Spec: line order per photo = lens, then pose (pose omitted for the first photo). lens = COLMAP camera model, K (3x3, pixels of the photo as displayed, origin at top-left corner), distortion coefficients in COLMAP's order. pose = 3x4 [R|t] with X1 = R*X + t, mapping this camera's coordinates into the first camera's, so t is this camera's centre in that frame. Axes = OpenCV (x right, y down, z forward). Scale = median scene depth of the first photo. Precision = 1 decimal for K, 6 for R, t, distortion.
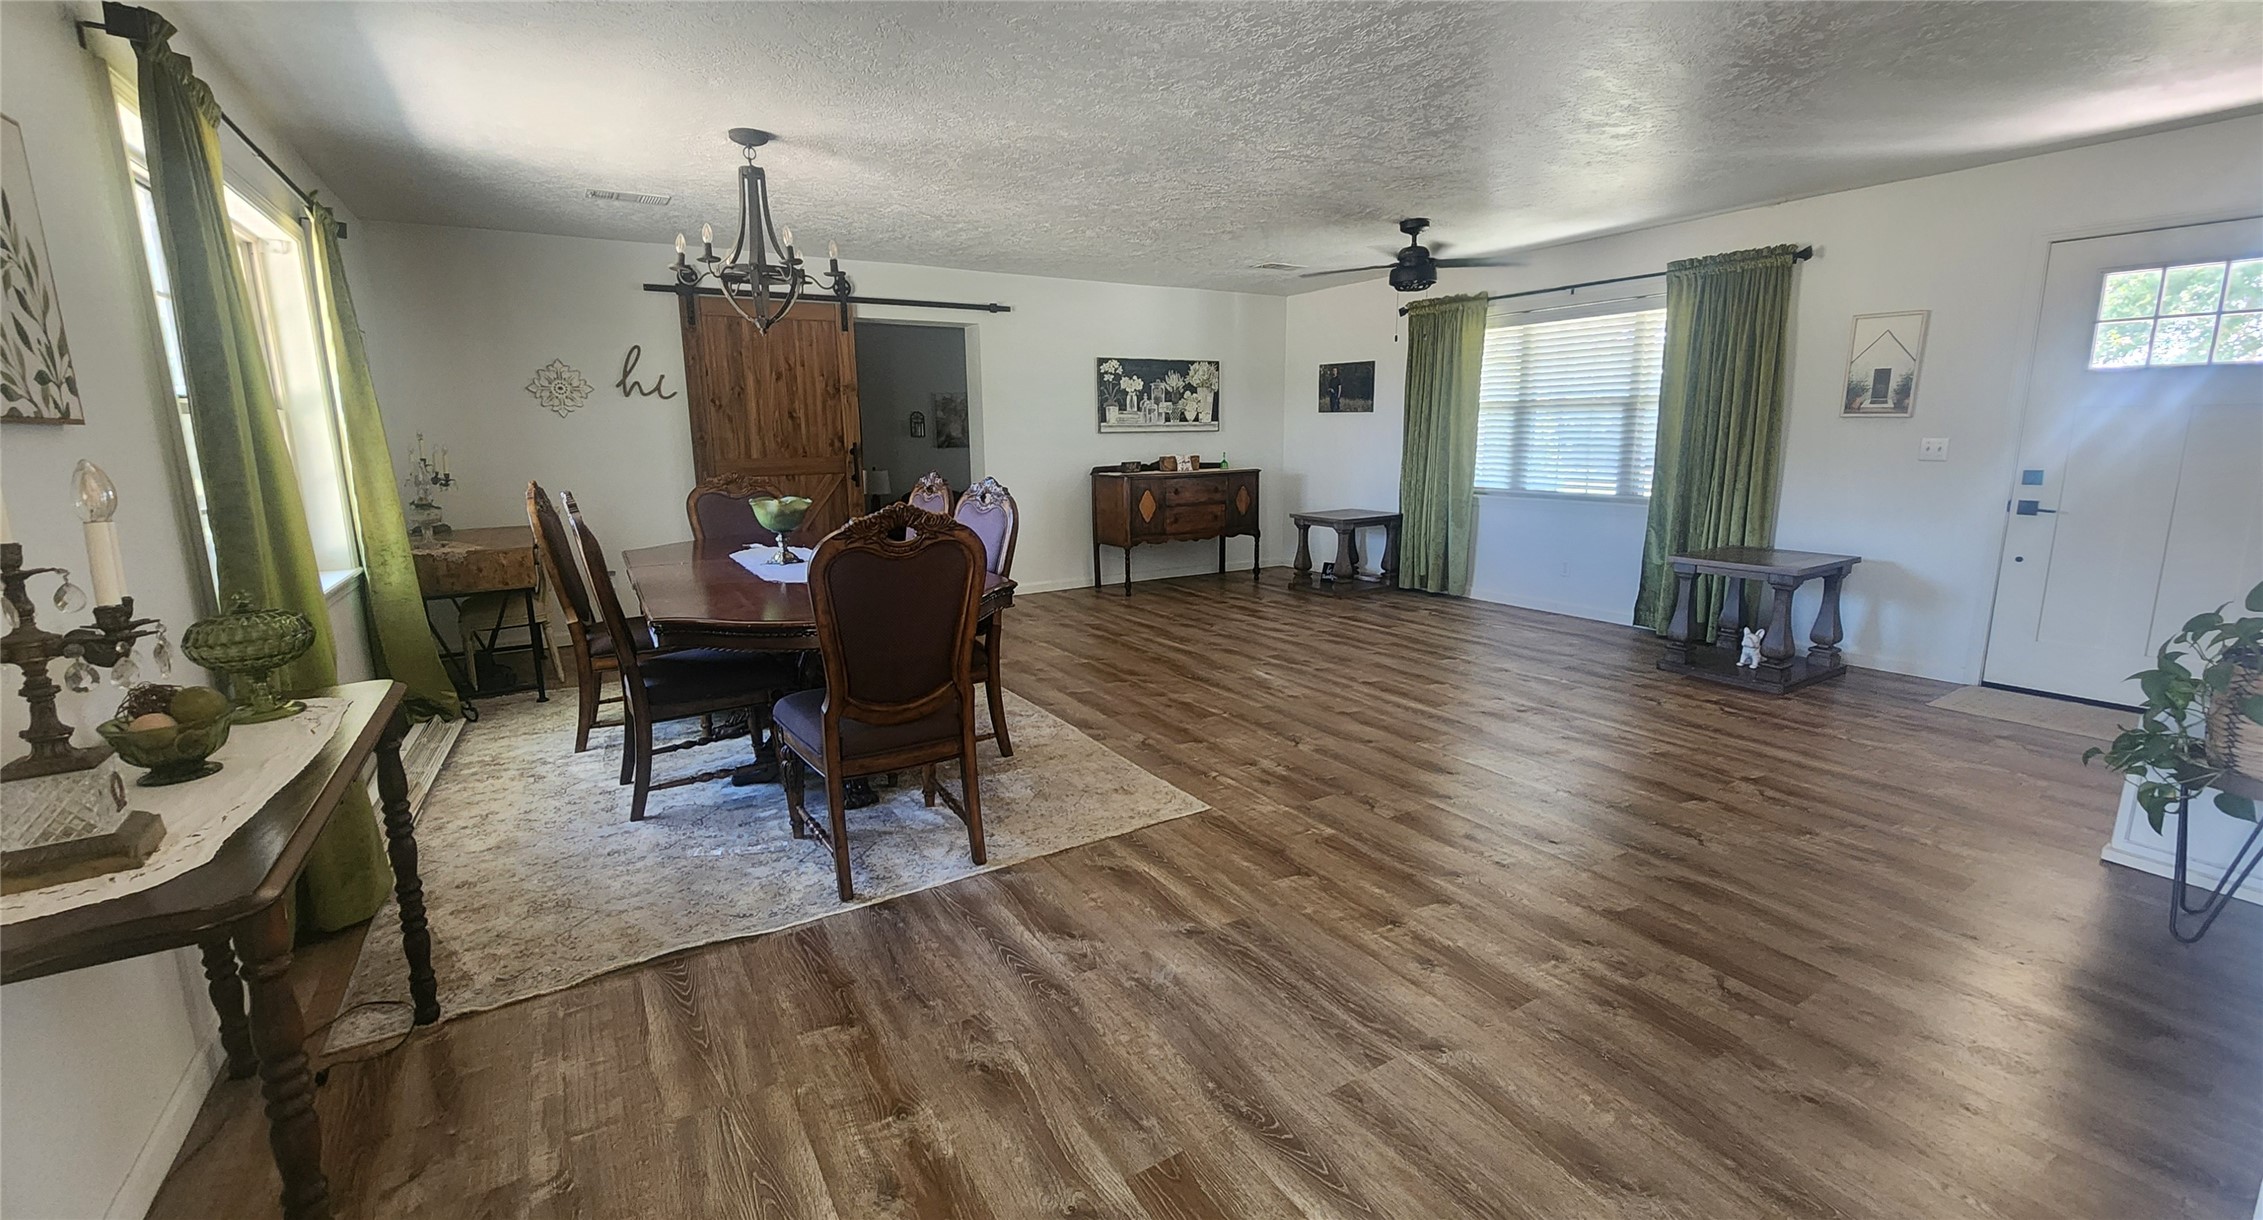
lens RADIAL K [[924.9, 0, 1131.5], [0, 924.9, 610.0], [0, 0, 1]] dist [-0.001647, 0.000377]
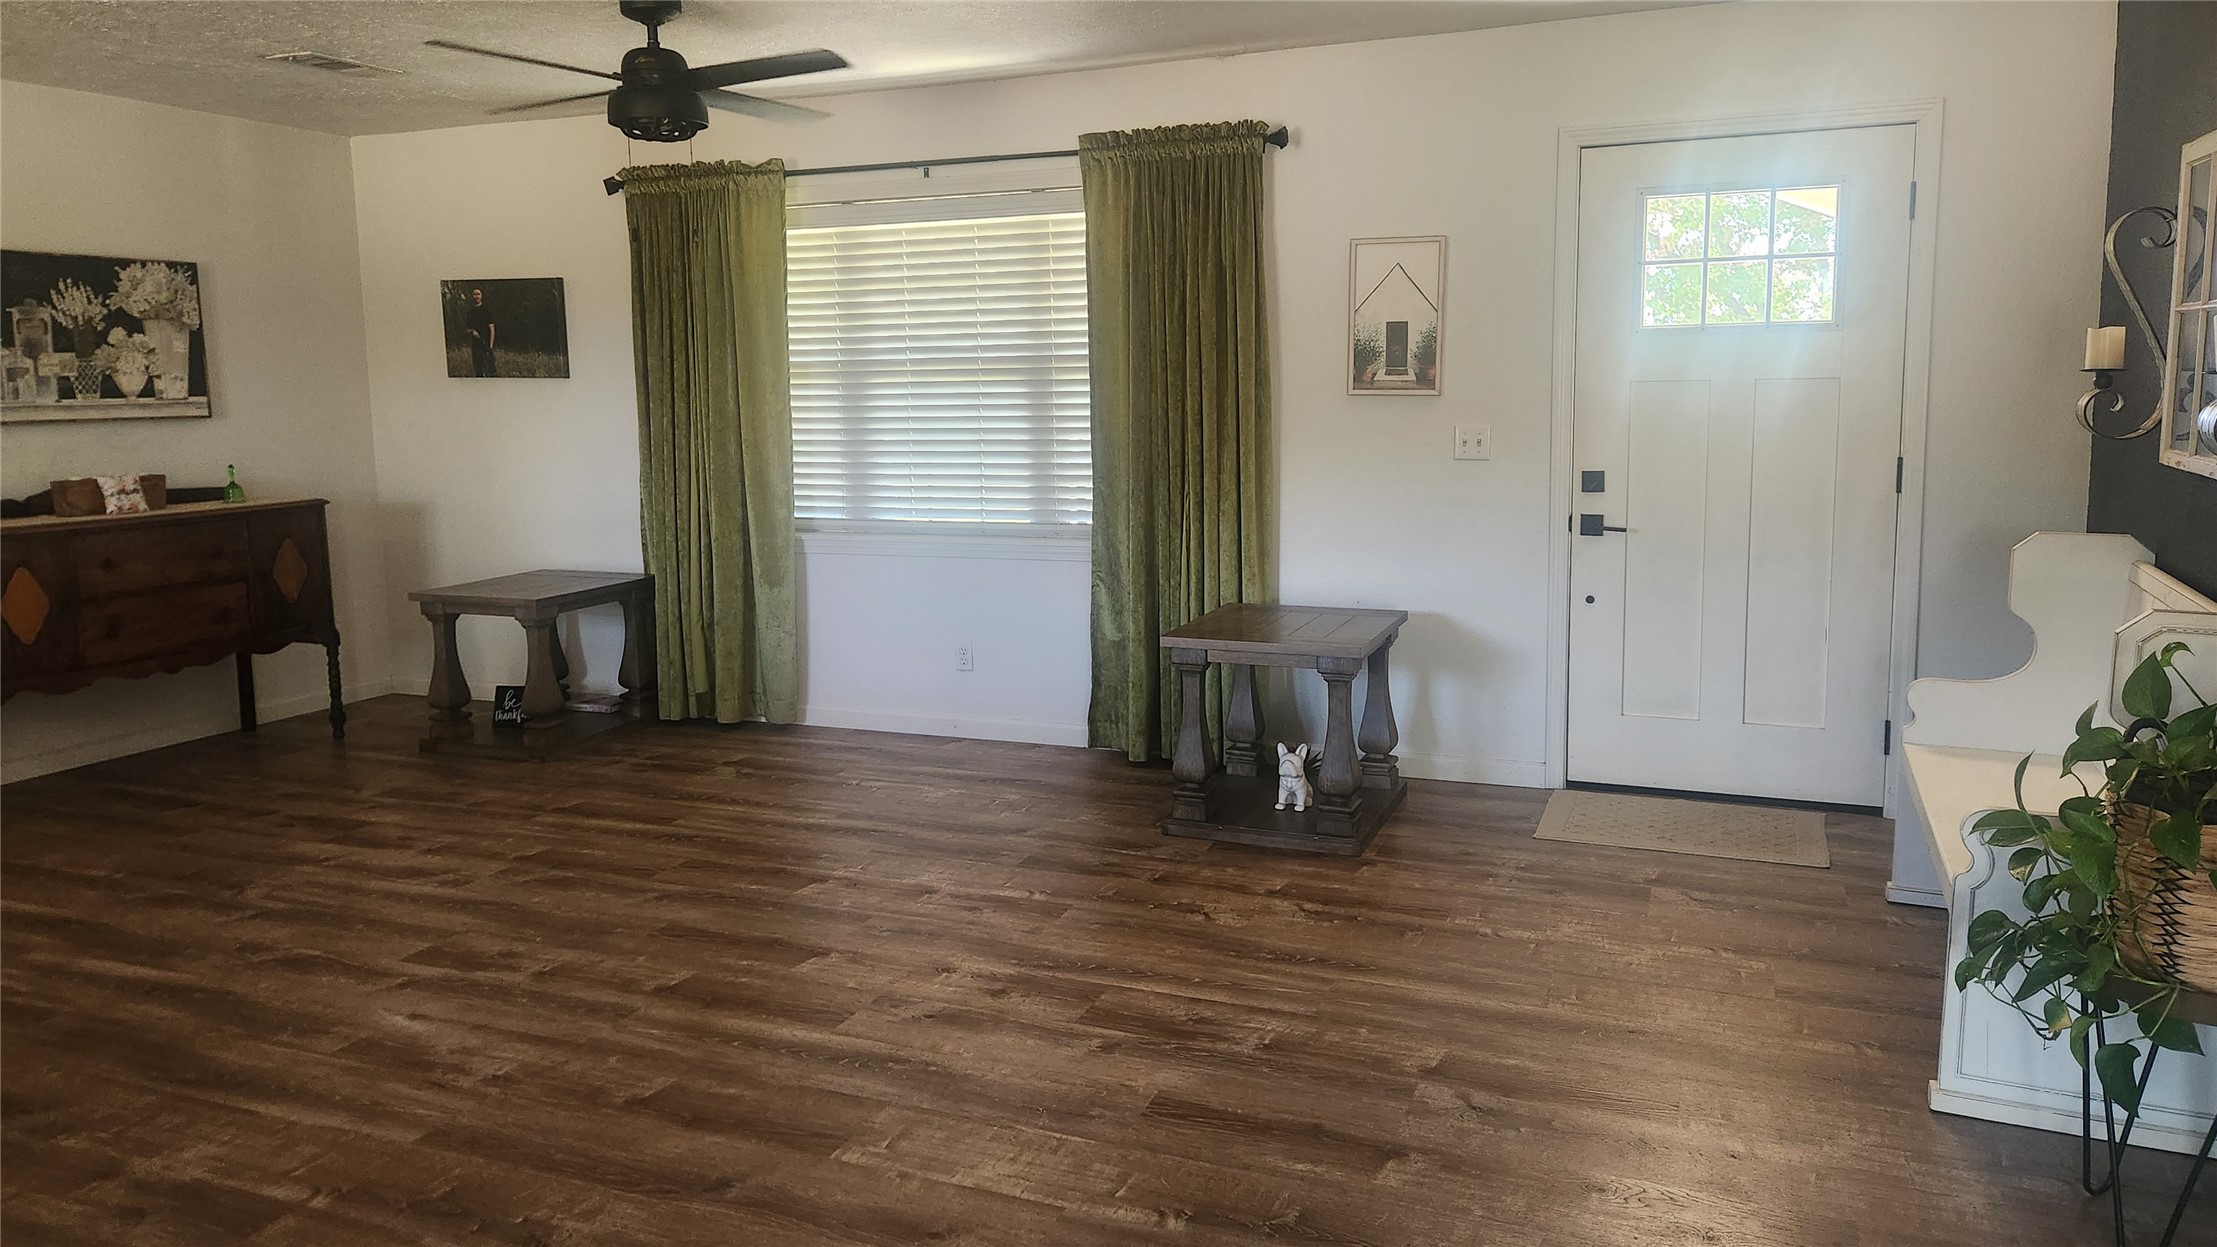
lens RADIAL K [[1517.7, 0, 1116.7], [0, 1517.7, 564.5], [0, 0, 1]] dist [0.082172, -0.062509]
pose [[0.810536, -0.071501, 0.581308, 0.013961], [0.117701, 0.992157, -0.042078, -0.062756], [-0.573740, 0.102526, 0.812595, 0.232740]]
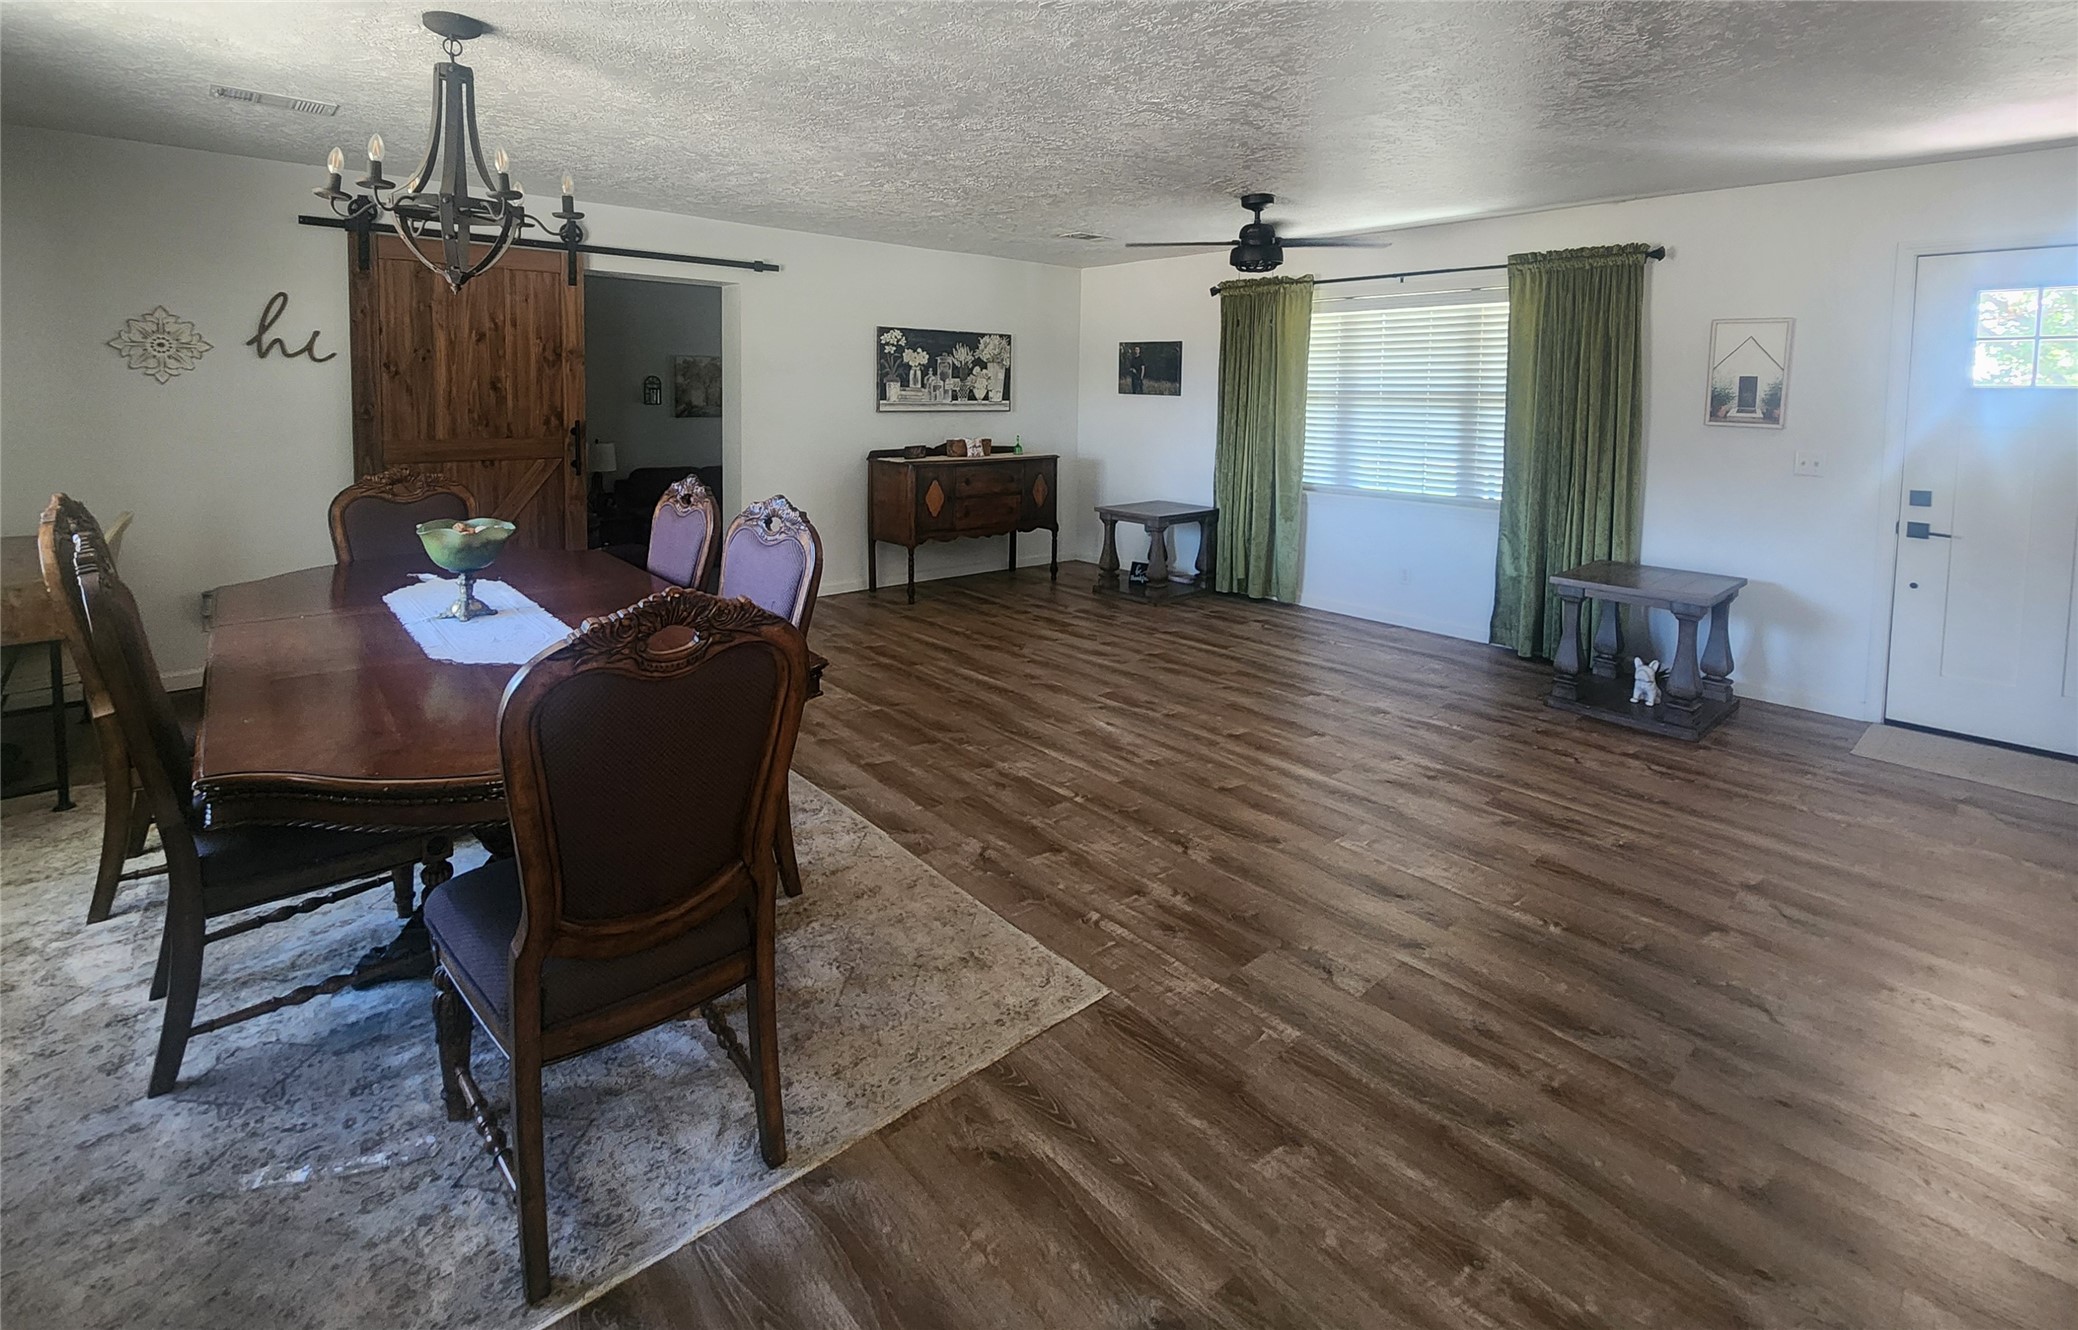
lens RADIAL K [[949.0, 0, 1024.3], [0, 949.0, 453.8], [0, 0, 1]] dist [0.000477, -0.001074]
pose [[0.986912, 0.016529, 0.160411, -0.060135], [0.003848, 0.992036, -0.125897, -0.058635], [-0.161214, 0.124867, 0.978988, 0.167589]]
